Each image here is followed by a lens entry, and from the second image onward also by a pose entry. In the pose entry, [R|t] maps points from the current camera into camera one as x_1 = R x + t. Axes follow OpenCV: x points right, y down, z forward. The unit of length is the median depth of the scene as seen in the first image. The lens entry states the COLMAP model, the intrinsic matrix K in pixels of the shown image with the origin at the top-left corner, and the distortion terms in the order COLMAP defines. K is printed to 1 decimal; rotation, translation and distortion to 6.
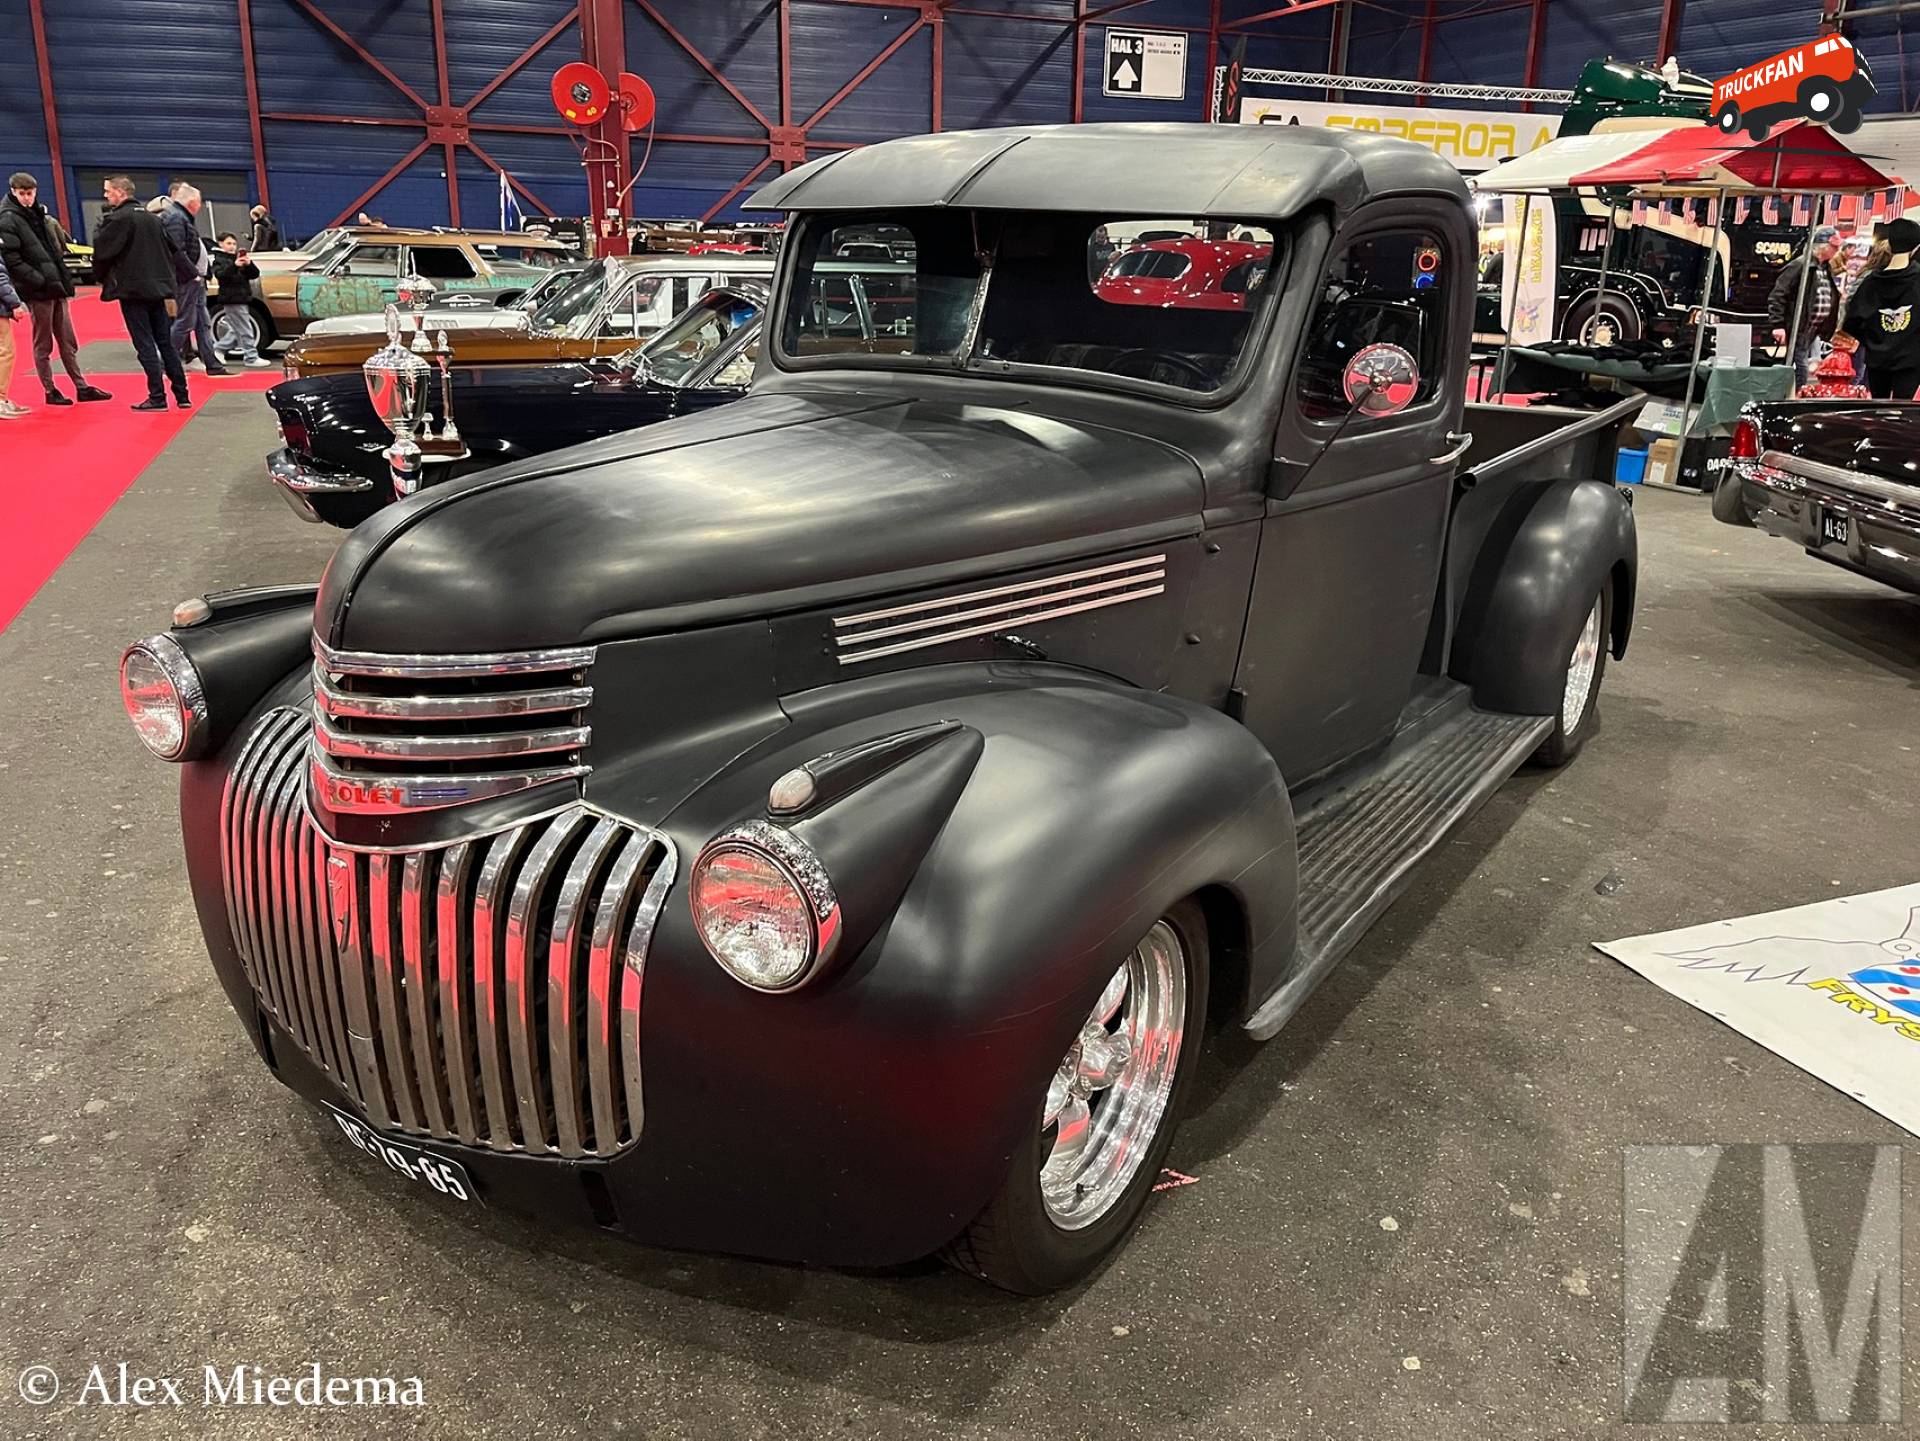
lens RADIAL K [[1519.2, 0, 960.0], [0, 1519.2, 720.5], [0, 0, 1]] dist [0.081826, -0.123325]
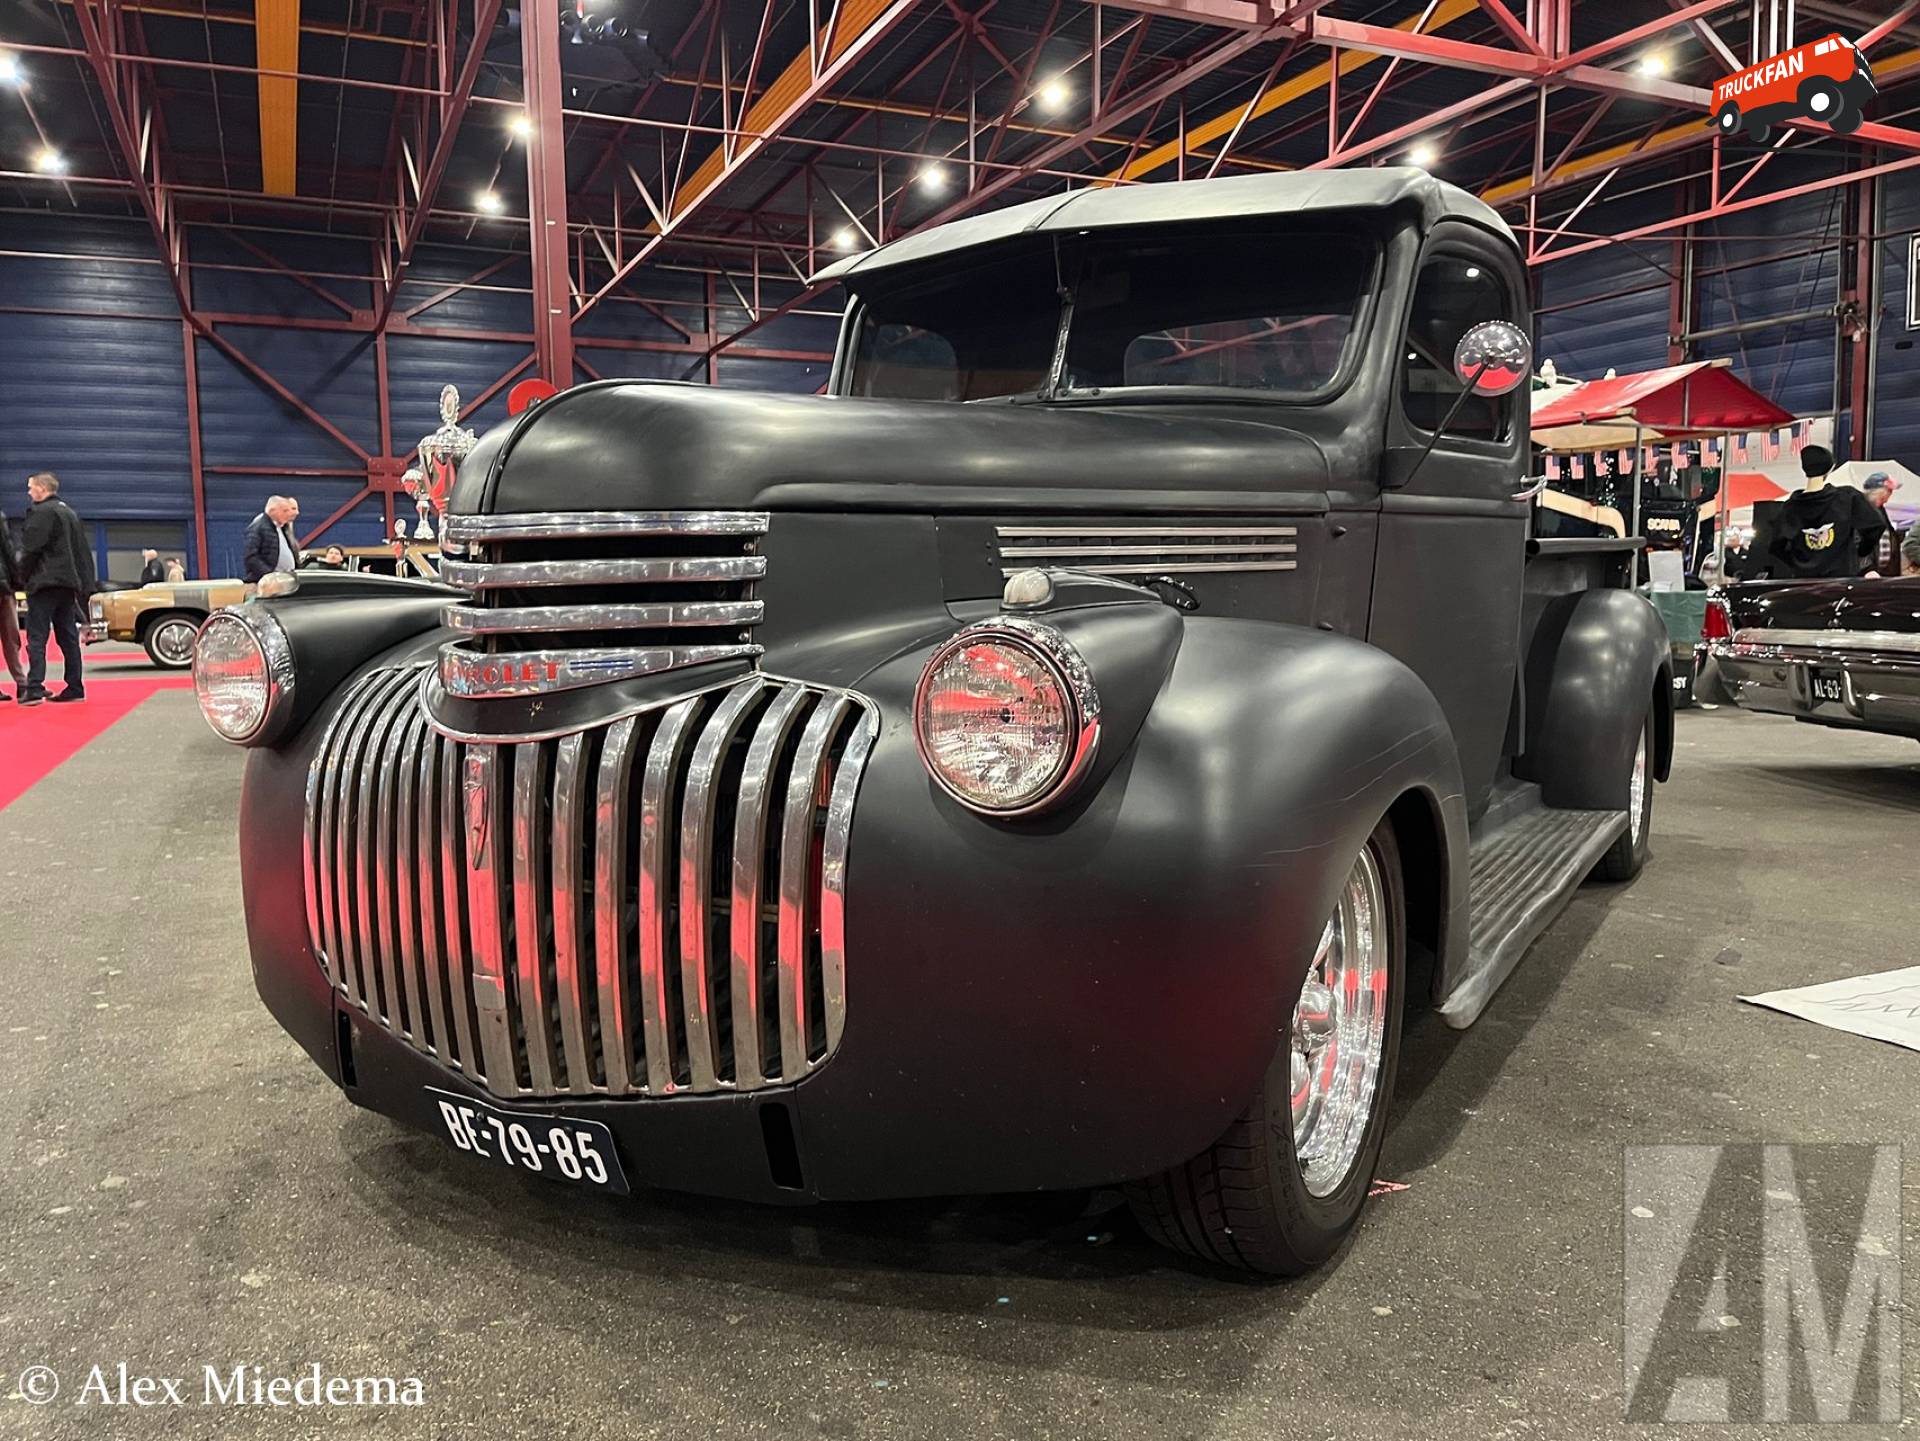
lens RADIAL K [[1516.6, 0, 960.0], [0, 1516.6, 720.5], [0, 0, 1]] dist [0.088204, -0.120065]
pose [[0.998083, -0.034016, 0.051709, -0.131486], [0.044101, 0.977027, -0.208501, 0.202127], [-0.043429, 0.210382, 0.976654, 0.094493]]
